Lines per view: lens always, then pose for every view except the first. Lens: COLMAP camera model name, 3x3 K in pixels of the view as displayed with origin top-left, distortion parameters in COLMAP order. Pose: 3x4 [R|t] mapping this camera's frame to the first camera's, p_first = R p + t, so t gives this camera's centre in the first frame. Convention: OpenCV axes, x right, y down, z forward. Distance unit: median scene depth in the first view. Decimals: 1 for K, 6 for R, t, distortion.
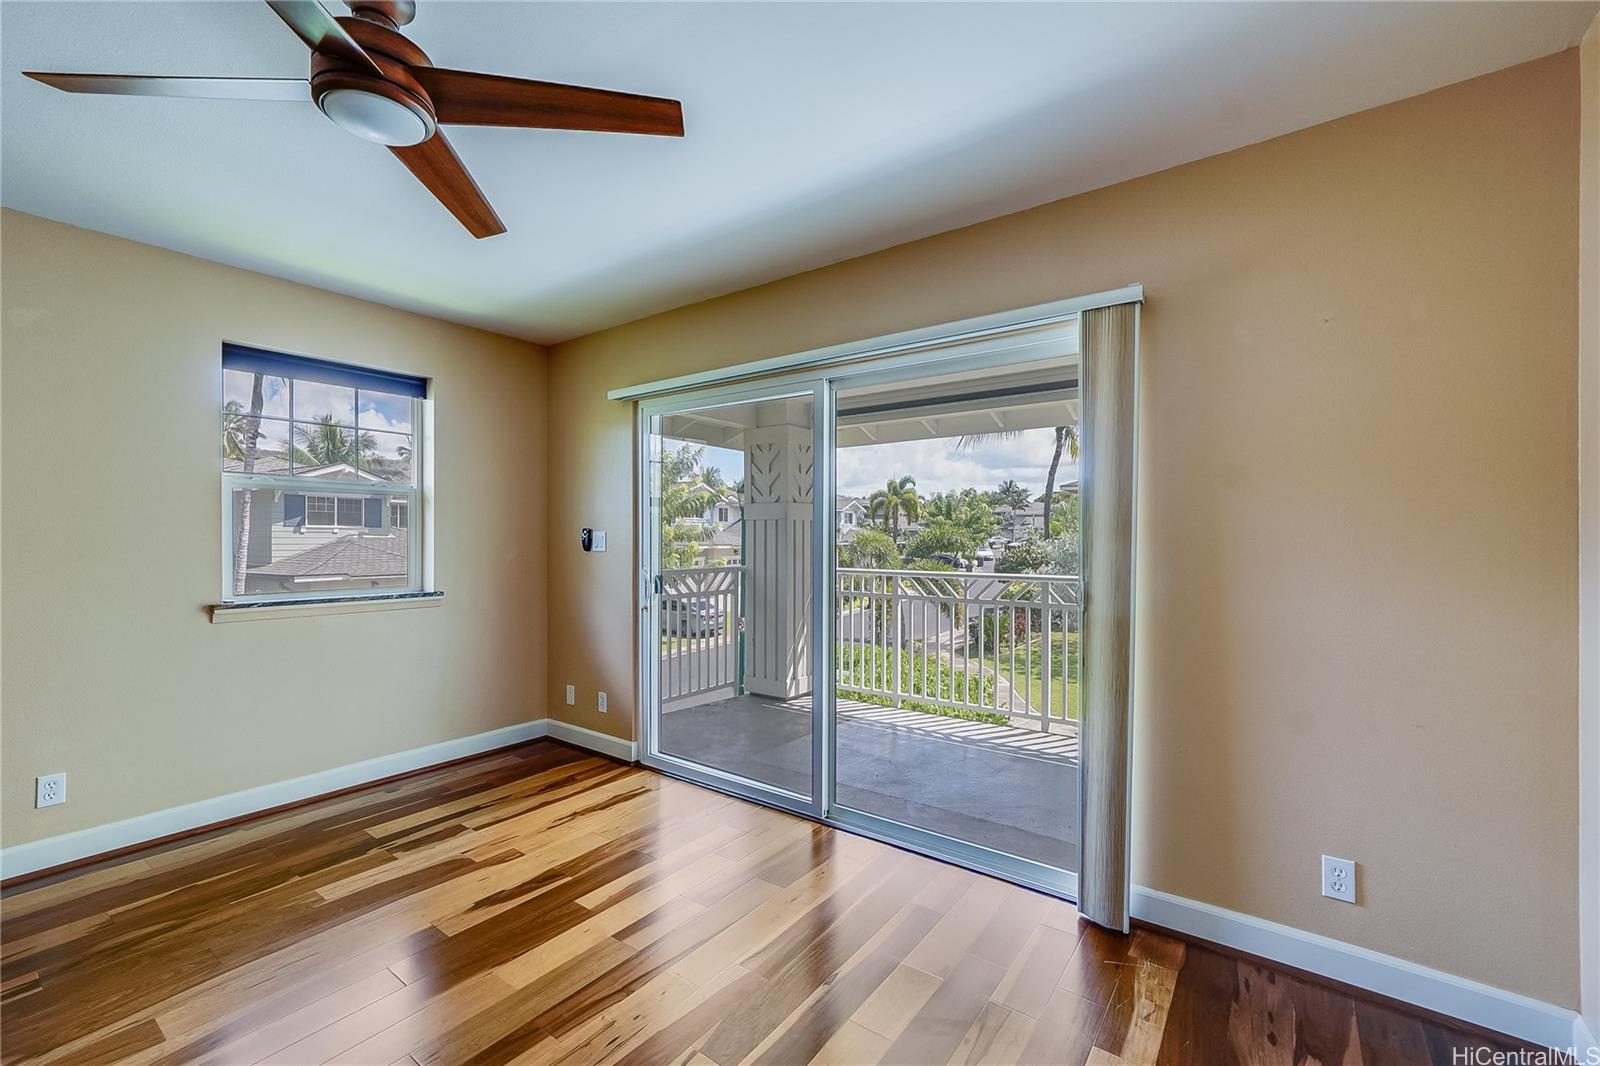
lens RADIAL K [[667.0, 0, 800.0], [0, 667.0, 537.7], [0, 0, 1]] dist [-0.001887, 0.000020]
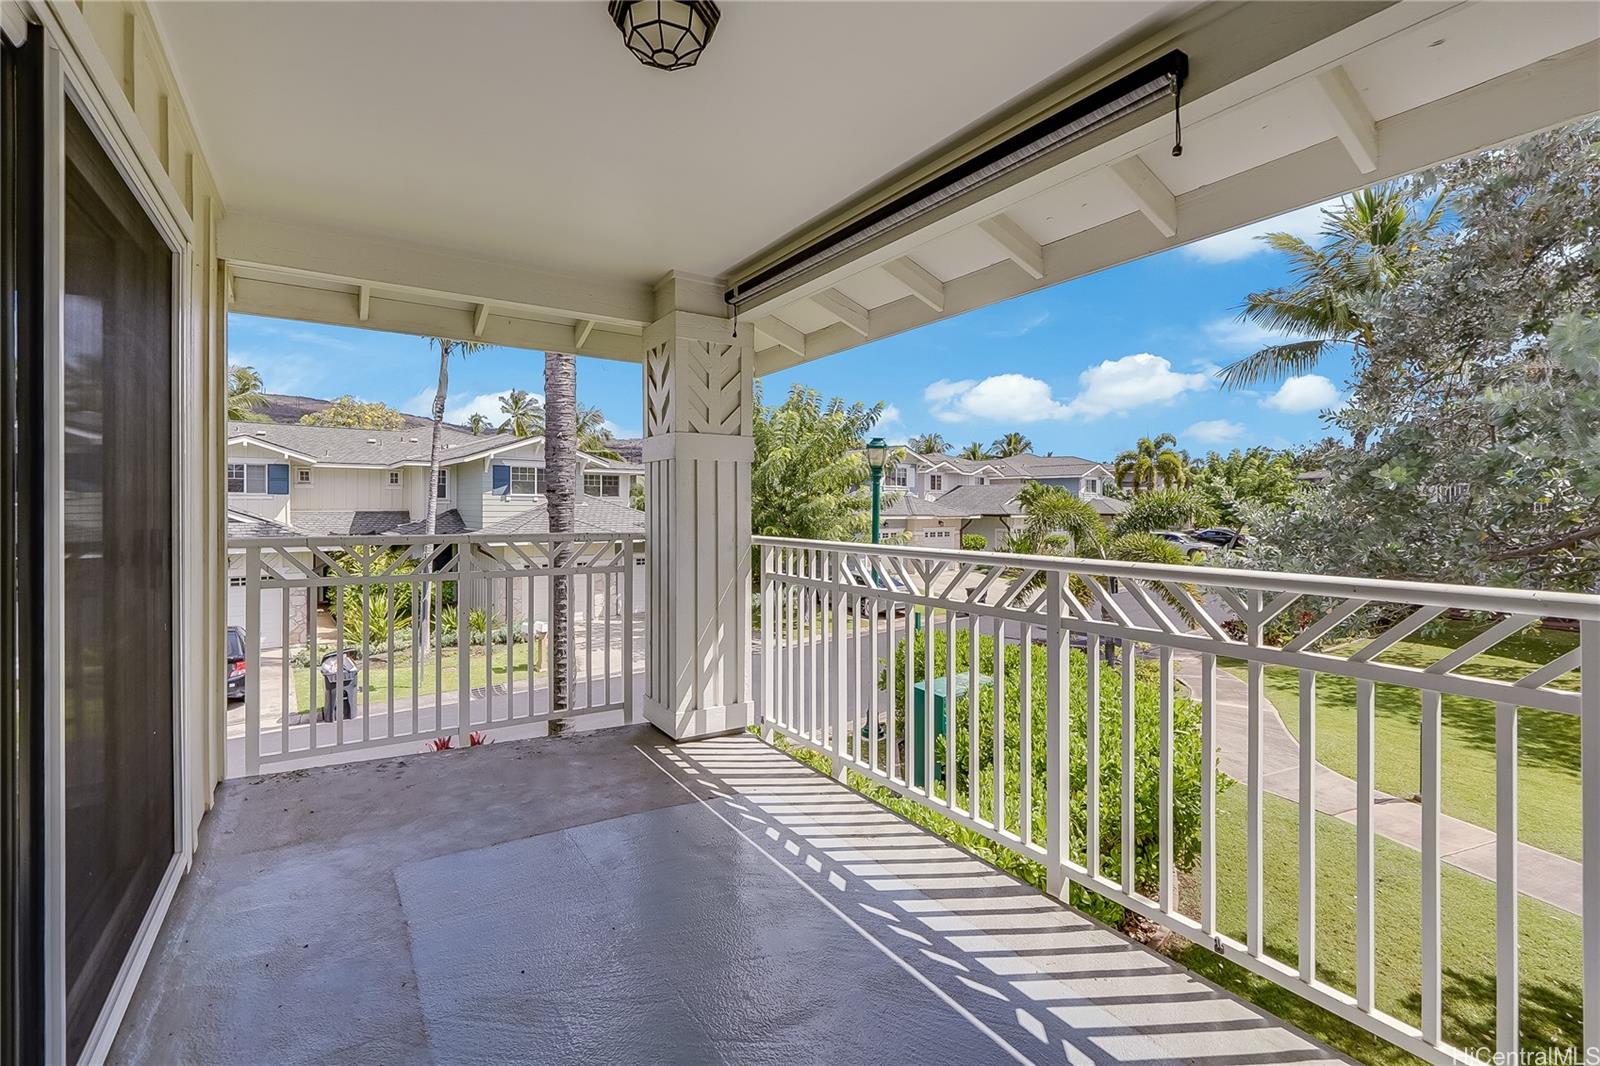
lens RADIAL K [[693.7, 0, 791.3], [0, 693.7, 506.7], [0, 0, 1]] dist [0.003539, 0.000058]
pose [[0.937435, 0.000542, -0.348159, 0.303227], [-0.001800, 0.999993, -0.003290, 0.019712], [0.348155, 0.003711, 0.937430, 0.399513]]
